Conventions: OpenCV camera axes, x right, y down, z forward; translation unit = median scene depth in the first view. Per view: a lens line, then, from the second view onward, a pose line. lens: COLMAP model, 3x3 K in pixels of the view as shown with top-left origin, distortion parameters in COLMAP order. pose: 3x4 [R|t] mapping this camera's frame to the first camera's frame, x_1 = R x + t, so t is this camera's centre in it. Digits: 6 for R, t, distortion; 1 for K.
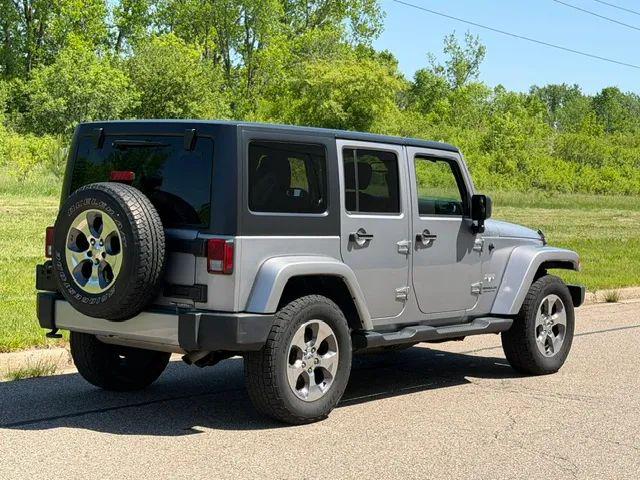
lens RADIAL K [[1284.0, 0, 315.8], [0, 1284.0, 239.4], [0, 0, 1]] dist [0.198846, 0.000000]
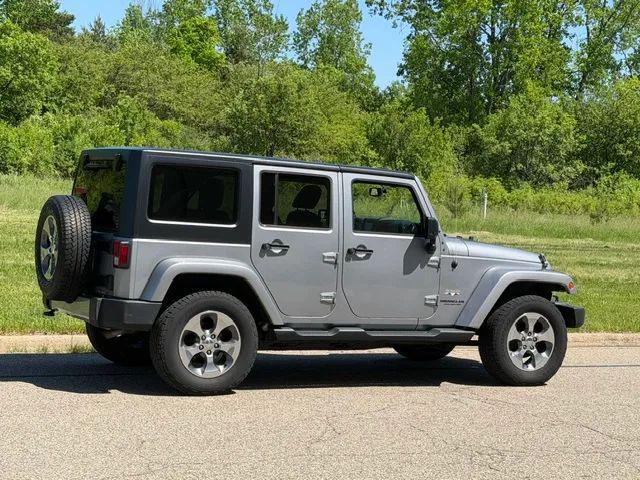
lens RADIAL K [[1284.0, 0, 327.0], [0, 1284.0, 240.4], [0, 0, 1]] dist [0.198846, 0.000000]
pose [[0.920599, 0.030483, -0.389317, 0.520488], [-0.043584, 0.998740, -0.024861, 0.019236], [0.388069, 0.039855, 0.920768, -0.078015]]
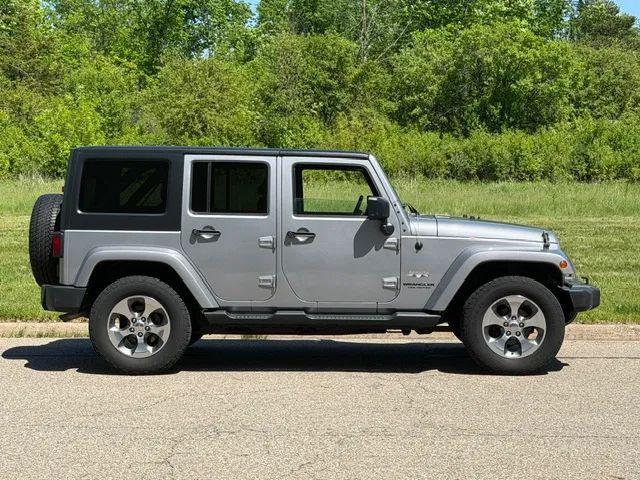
lens RADIAL K [[1284.0, 0, 319.2], [0, 1284.0, 242.9], [0, 0, 1]] dist [0.198846, 0.000000]
pose [[0.597077, 0.001292, -0.802183, 1.045002], [-0.019895, 0.999715, -0.013198, 0.021115], [0.801937, 0.023840, 0.596932, 0.334031]]
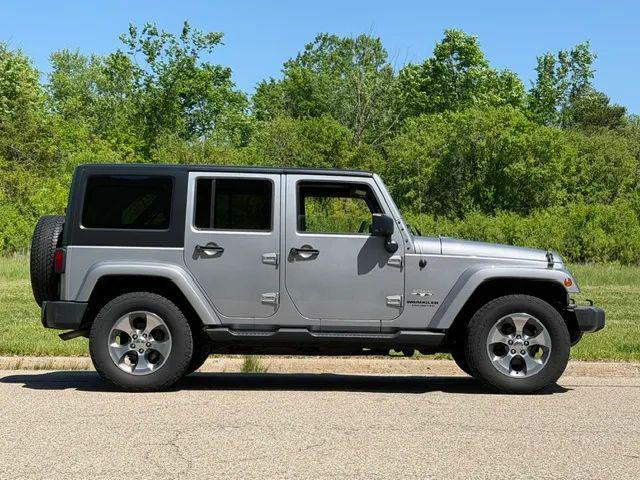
lens RADIAL K [[1284.0, 0, 320.7], [0, 1284.0, 238.8], [0, 0, 1]] dist [0.198846, 0.000000]
pose [[0.603478, -0.057956, -0.795271, 1.032987], [-0.027625, 0.995237, -0.093491, 0.096430], [0.796901, 0.078389, 0.599002, 0.331391]]
